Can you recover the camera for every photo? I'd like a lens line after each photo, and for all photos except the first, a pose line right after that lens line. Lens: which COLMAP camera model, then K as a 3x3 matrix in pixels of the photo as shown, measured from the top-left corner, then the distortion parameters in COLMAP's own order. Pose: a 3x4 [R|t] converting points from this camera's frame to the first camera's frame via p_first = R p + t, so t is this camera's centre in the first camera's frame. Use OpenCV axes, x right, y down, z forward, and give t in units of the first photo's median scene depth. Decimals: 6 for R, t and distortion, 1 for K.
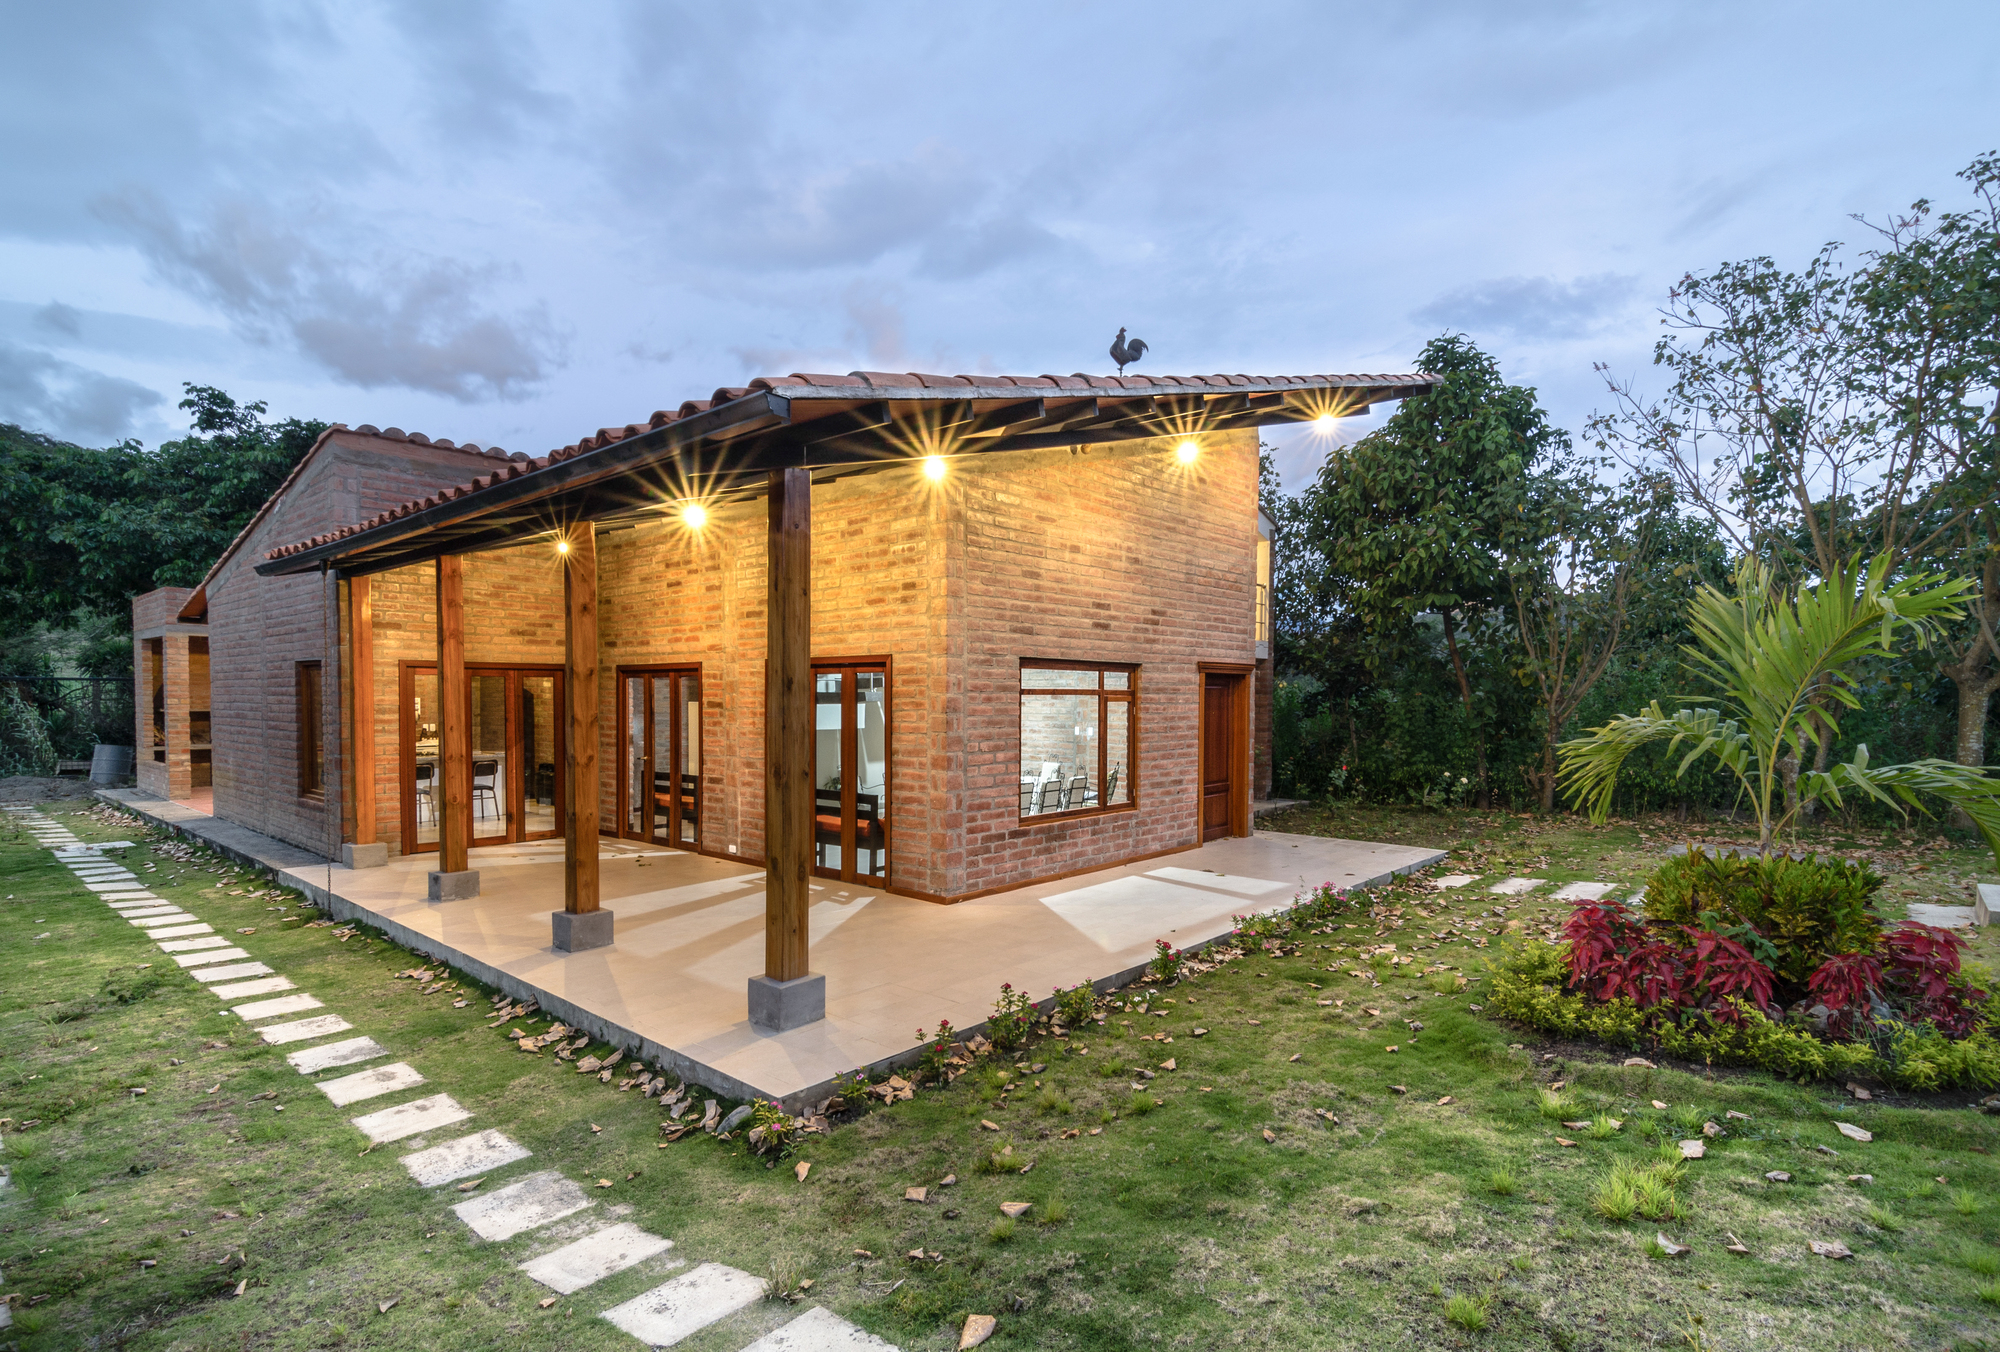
lens RADIAL K [[939.2, 0, 1002.4], [0, 939.2, 731.7], [0, 0, 1]] dist [0.025320, 0.000013]
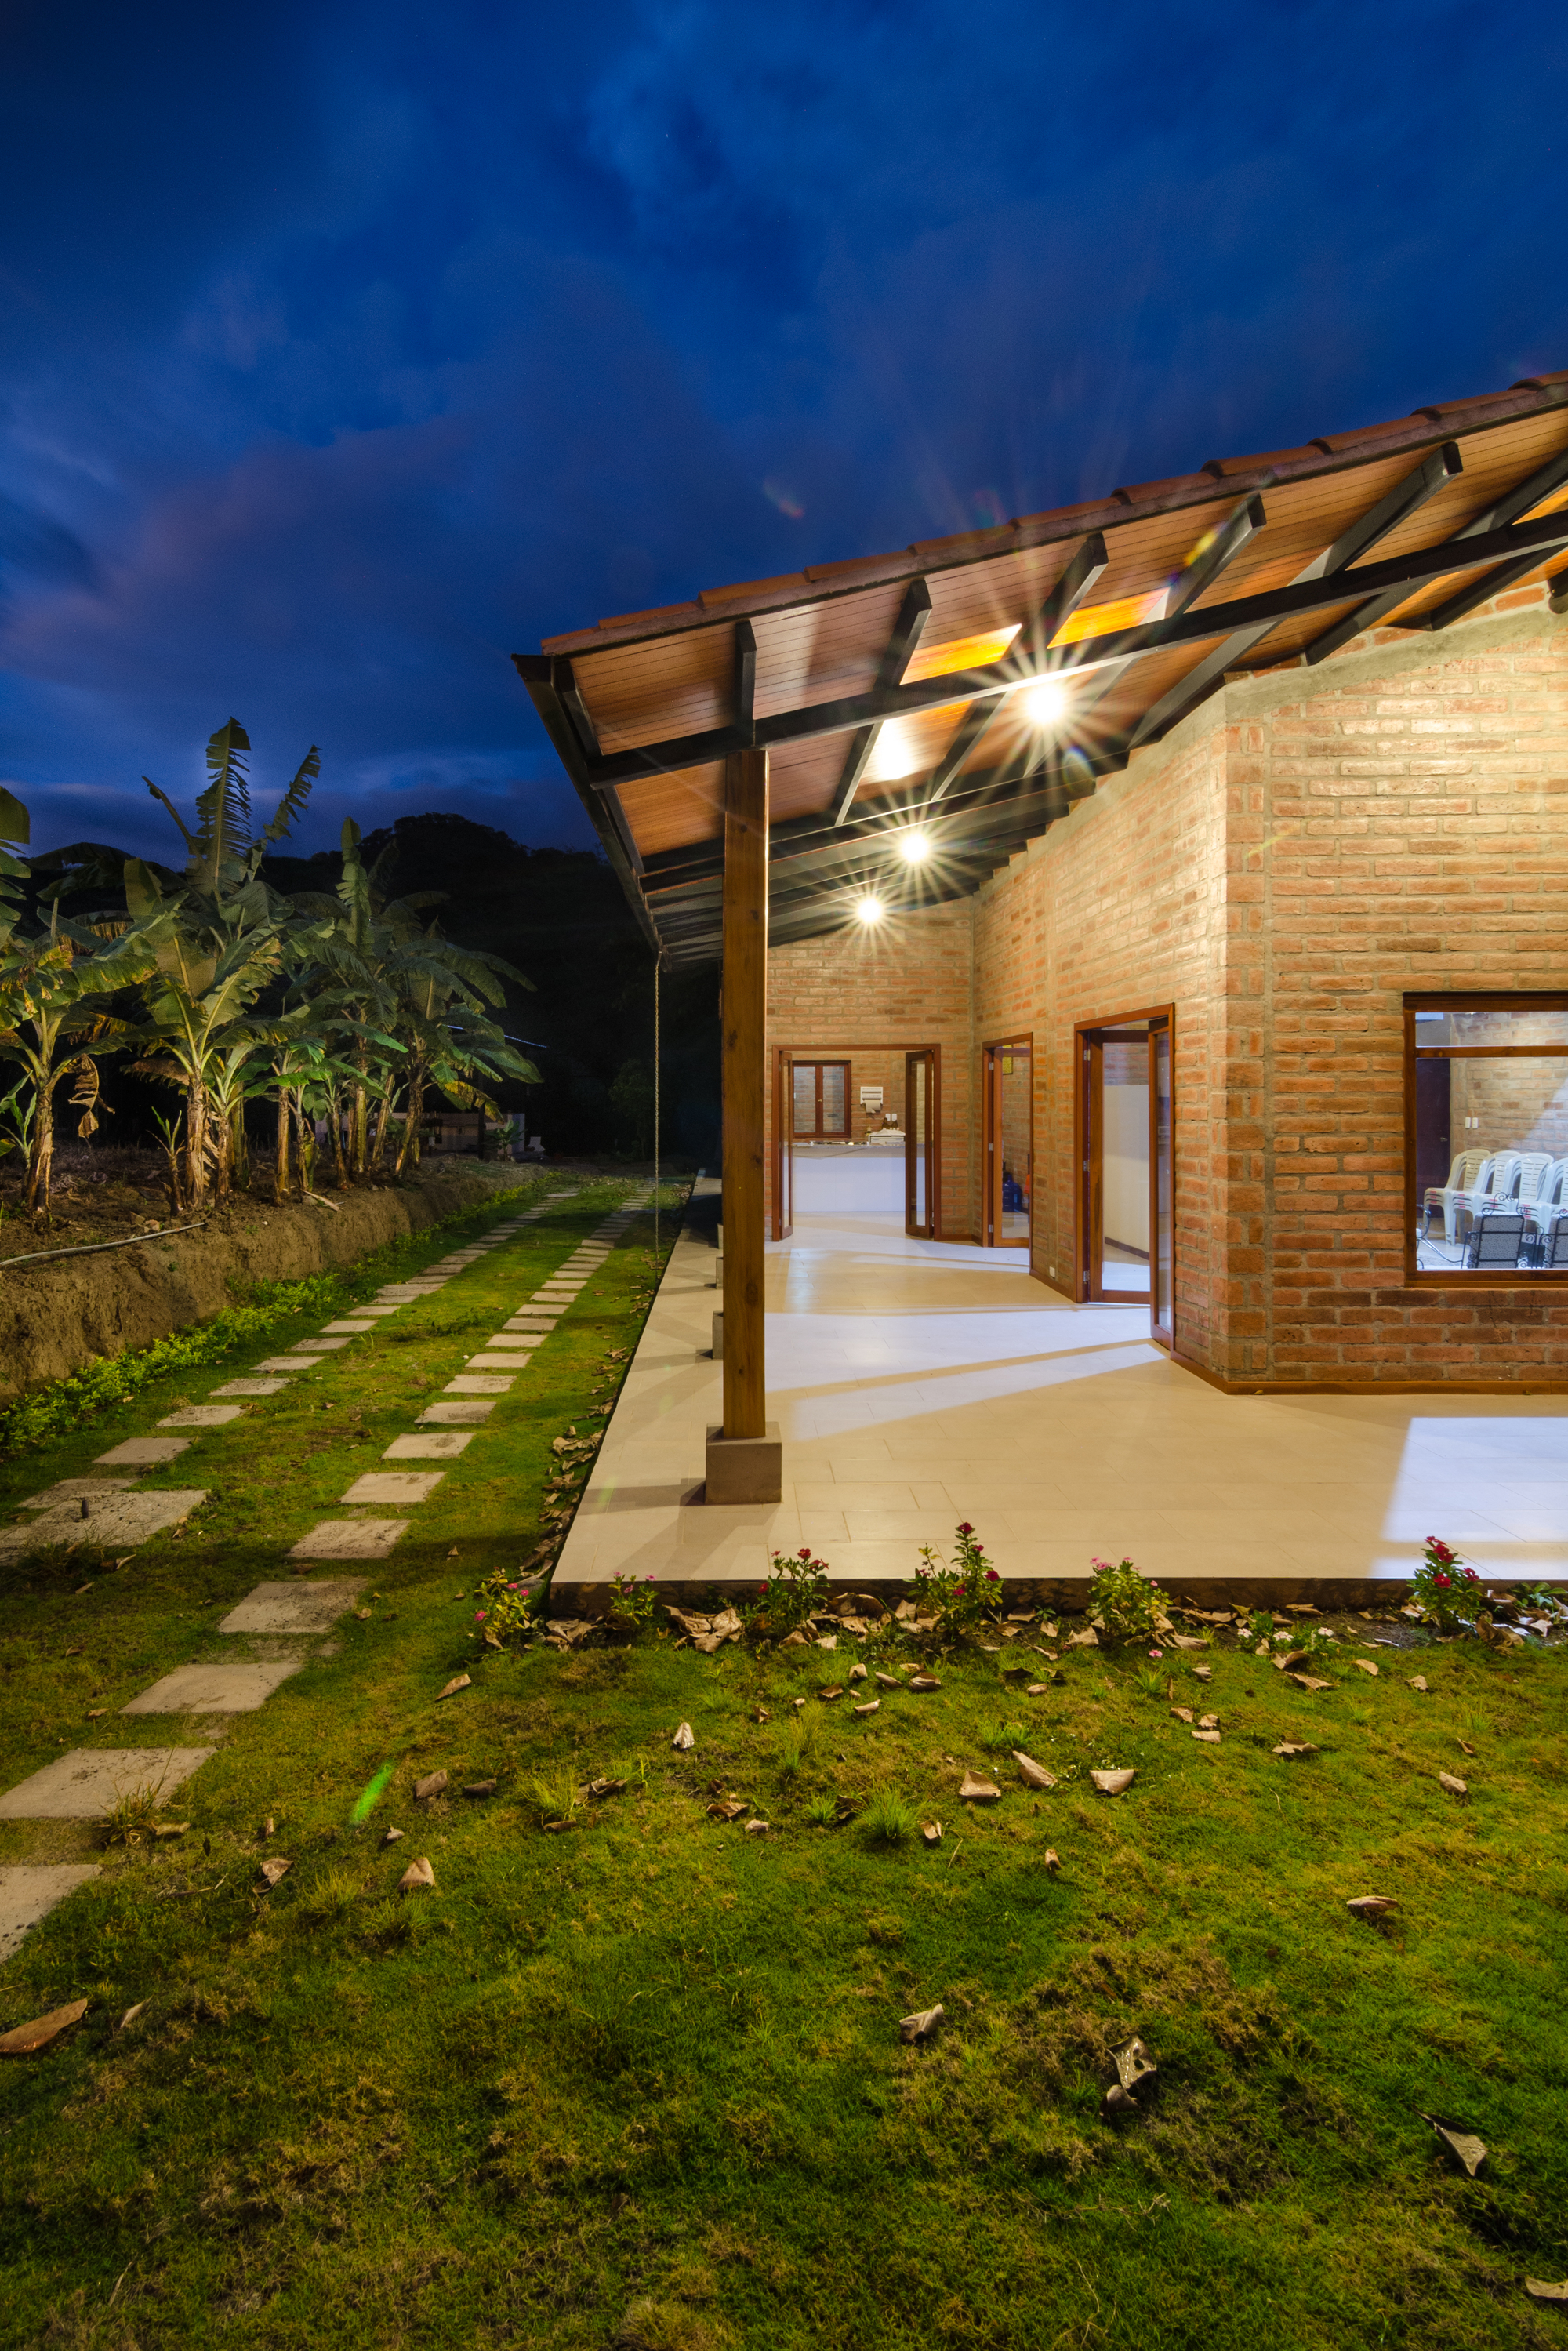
lens RADIAL K [[1100.4, 0, 767.2], [0, 1100.4, 1099.7], [0, 0, 1]] dist [0.030758, 0.000008]
pose [[0.681245, -0.003635, -0.732046, 0.264241], [-0.018468, 0.999584, -0.022149, 0.009483], [0.731822, 0.028609, 0.680895, 0.256414]]
